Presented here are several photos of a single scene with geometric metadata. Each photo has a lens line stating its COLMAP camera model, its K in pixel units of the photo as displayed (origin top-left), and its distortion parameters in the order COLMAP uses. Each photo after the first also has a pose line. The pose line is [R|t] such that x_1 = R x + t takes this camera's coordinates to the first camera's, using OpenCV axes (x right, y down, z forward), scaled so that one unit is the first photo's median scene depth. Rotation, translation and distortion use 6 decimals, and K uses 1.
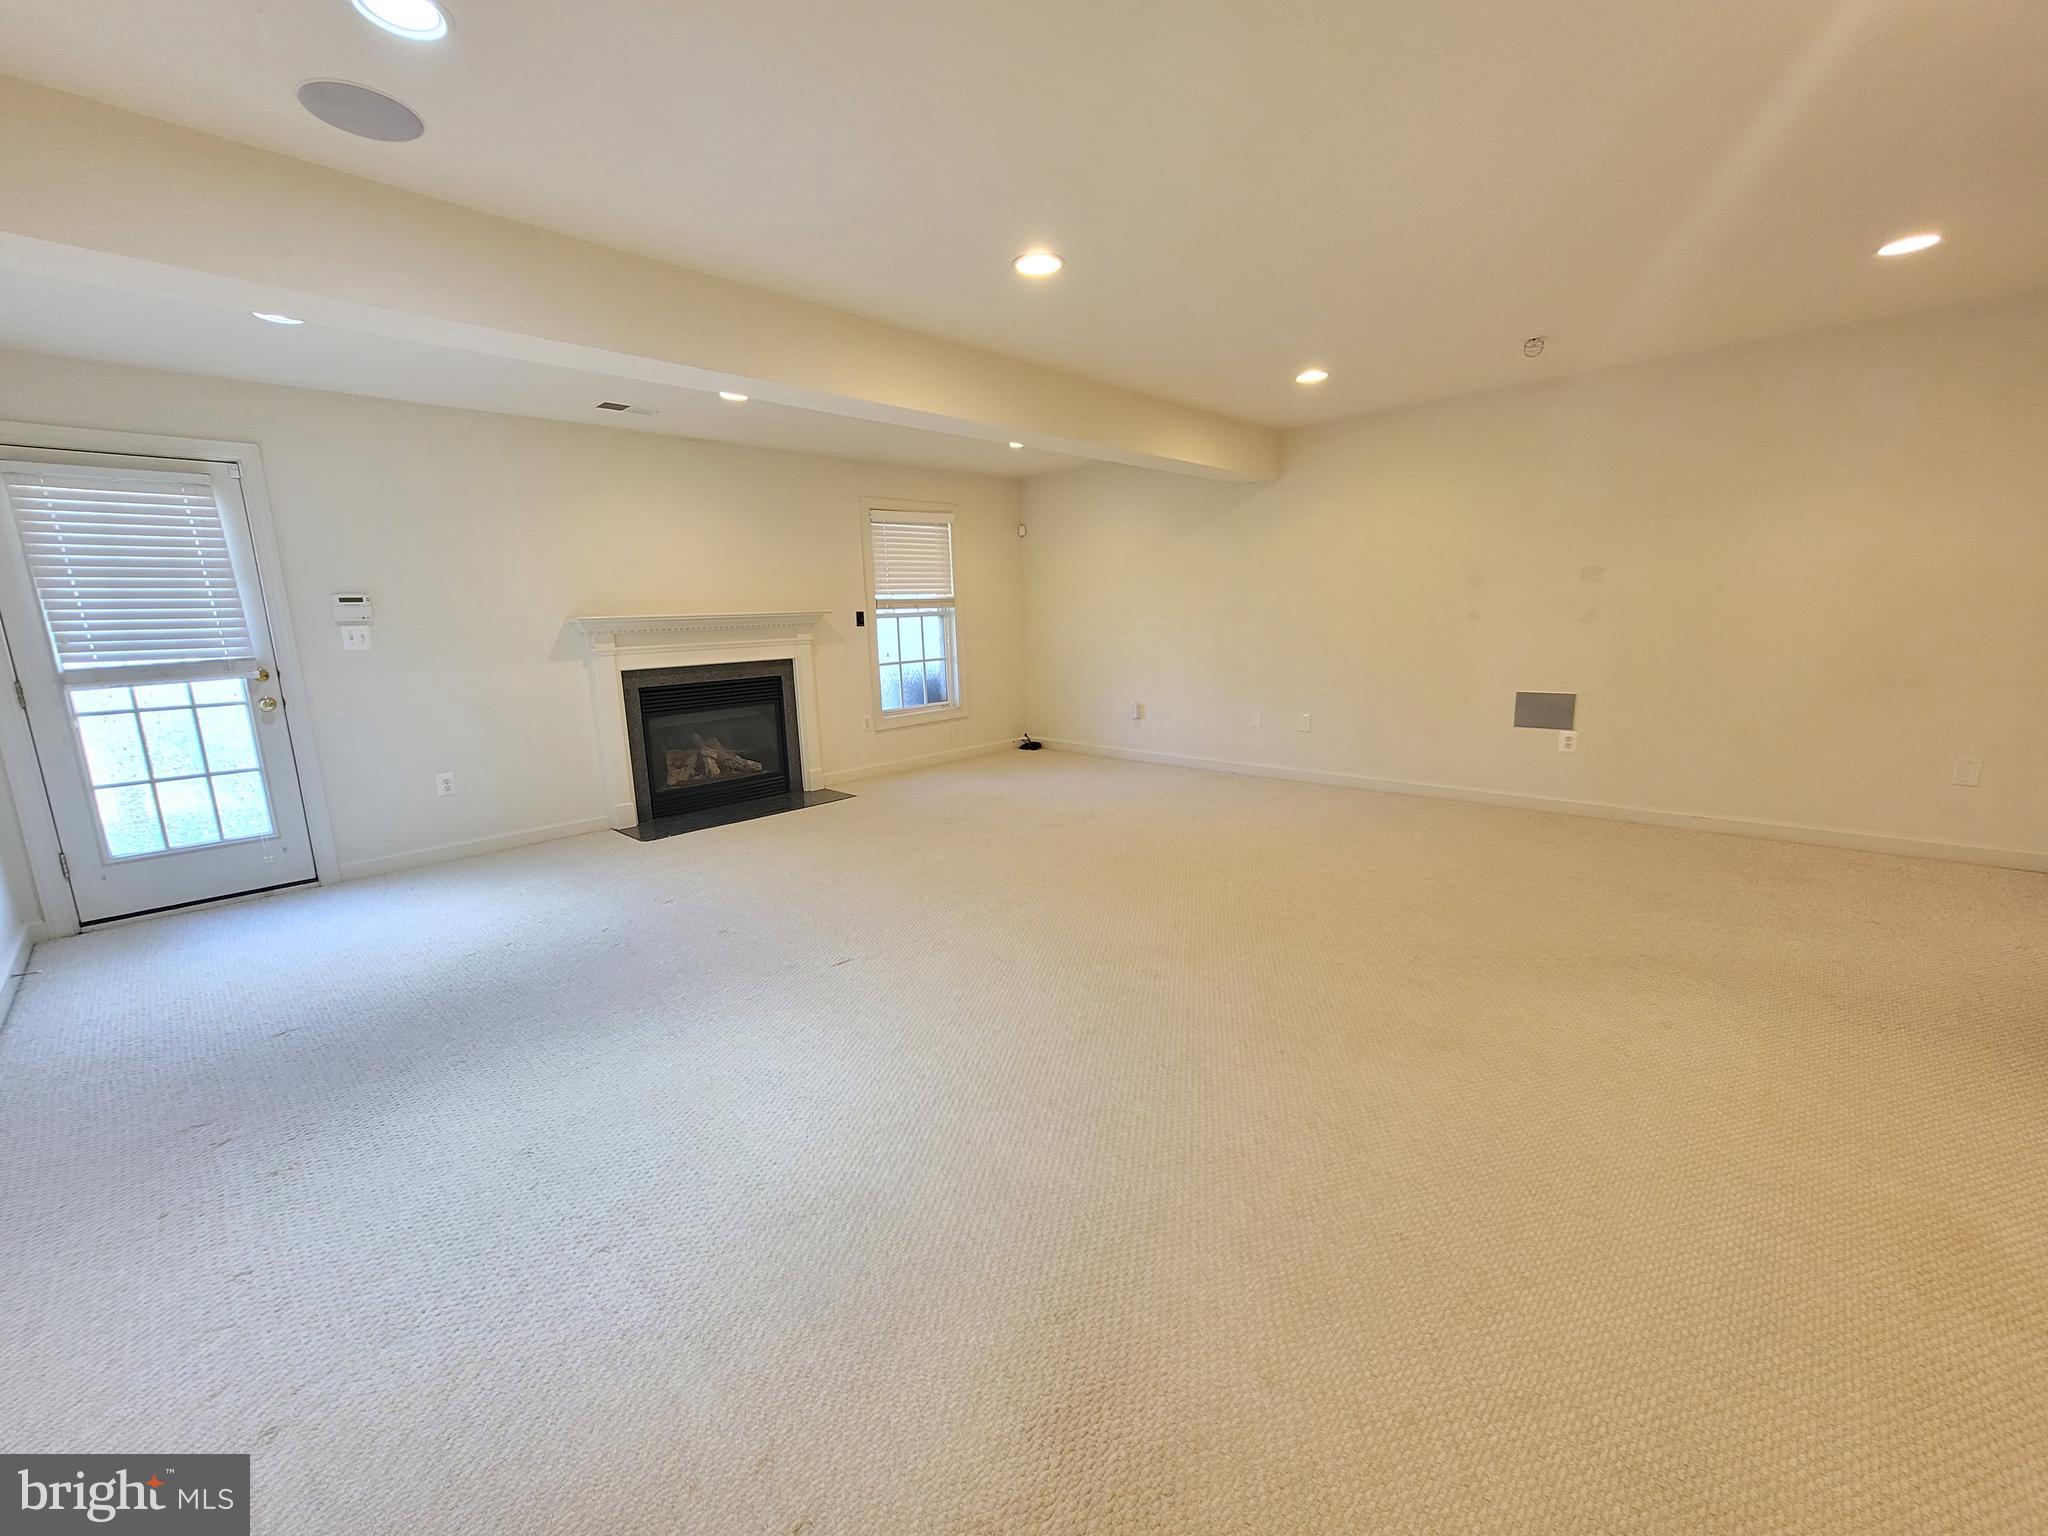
lens RADIAL K [[834.0, 0, 1025.0], [0, 834.0, 768.9], [0, 0, 1]] dist [-0.005170, 0.001387]
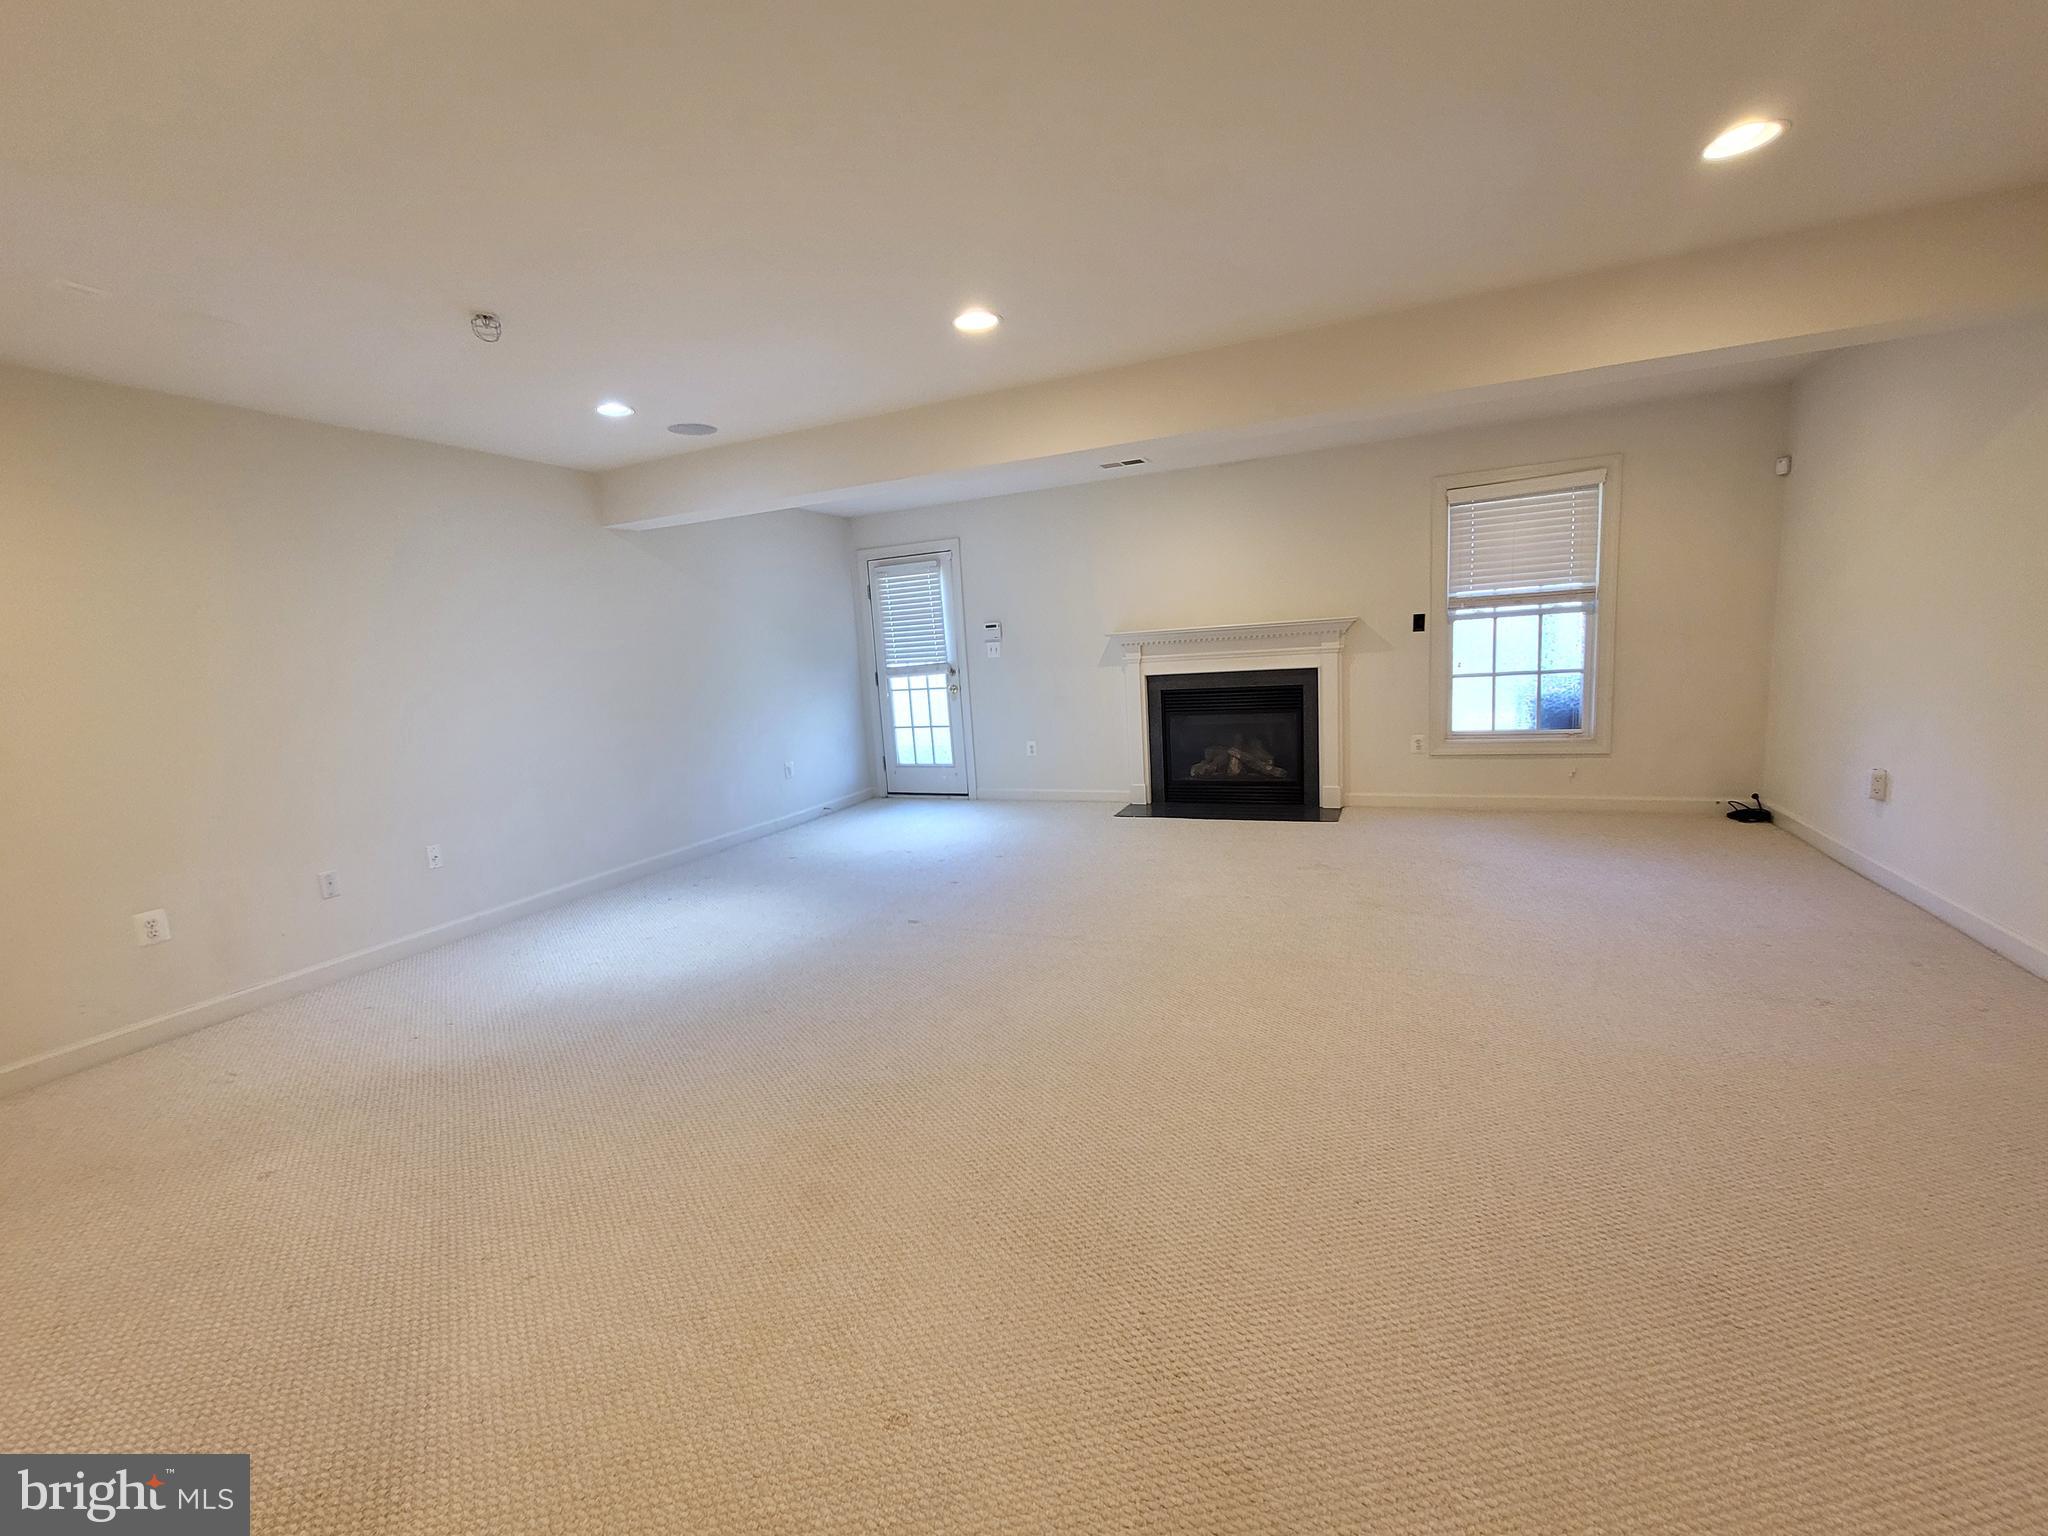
lens RADIAL K [[834.0, 0, 1025.6], [0, 834.0, 767.7], [0, 0, 1]] dist [-0.005170, 0.001387]
pose [[0.343180, 0.151495, -0.926972, 0.545662], [-0.118898, 0.985975, 0.117120, -0.098137], [0.931714, 0.070023, 0.356379, 0.381448]]
